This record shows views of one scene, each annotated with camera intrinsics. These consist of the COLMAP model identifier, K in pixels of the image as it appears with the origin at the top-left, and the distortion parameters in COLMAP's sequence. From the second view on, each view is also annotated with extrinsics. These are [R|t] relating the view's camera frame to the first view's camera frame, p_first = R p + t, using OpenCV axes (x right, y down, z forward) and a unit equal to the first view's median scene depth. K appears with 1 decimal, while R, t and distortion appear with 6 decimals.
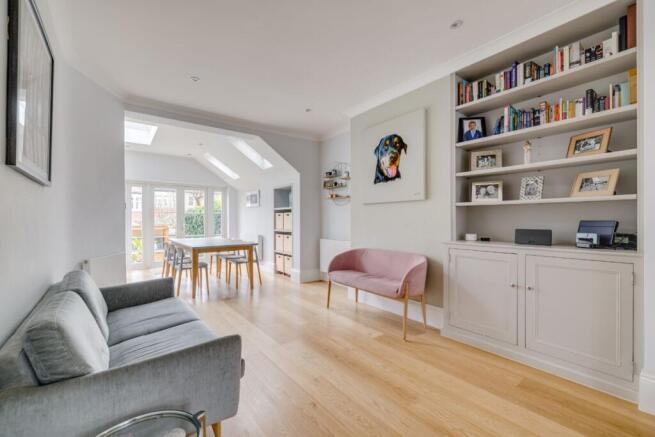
lens RADIAL K [[279.1, 0, 333.8], [0, 279.1, 216.9], [0, 0, 1]] dist [0.000321, 0.000365]
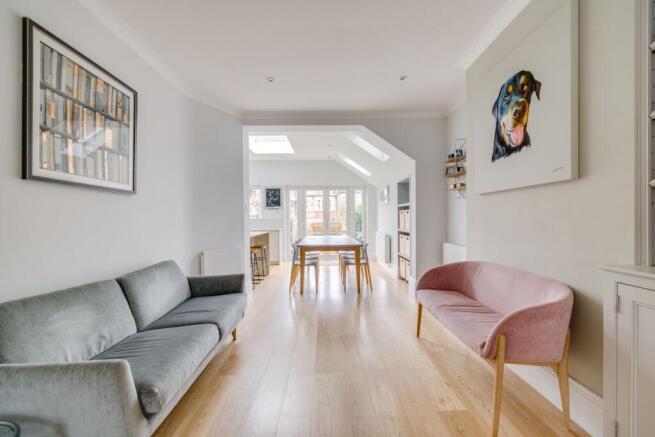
lens RADIAL K [[279.1, 0, 327.8], [0, 279.1, 220.7], [0, 0, 1]] dist [0.000321, 0.000365]
pose [[0.793191, 0.001095, -0.608972, 0.238700], [0.012642, 0.999753, 0.018264, -0.000598], [0.608842, -0.022185, 0.792981, 0.271468]]
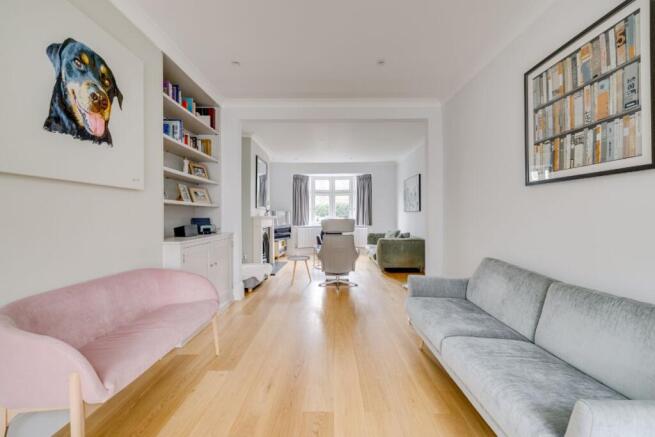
lens RADIAL K [[279.1, 0, 327.2], [0, 279.1, 216.0], [0, 0, 1]] dist [0.000321, 0.000365]
pose [[-0.772712, 0.005744, 0.634731, -0.419629], [0.001120, 0.999970, -0.007684, 0.008343], [-0.634756, -0.005227, -0.772695, 1.067521]]
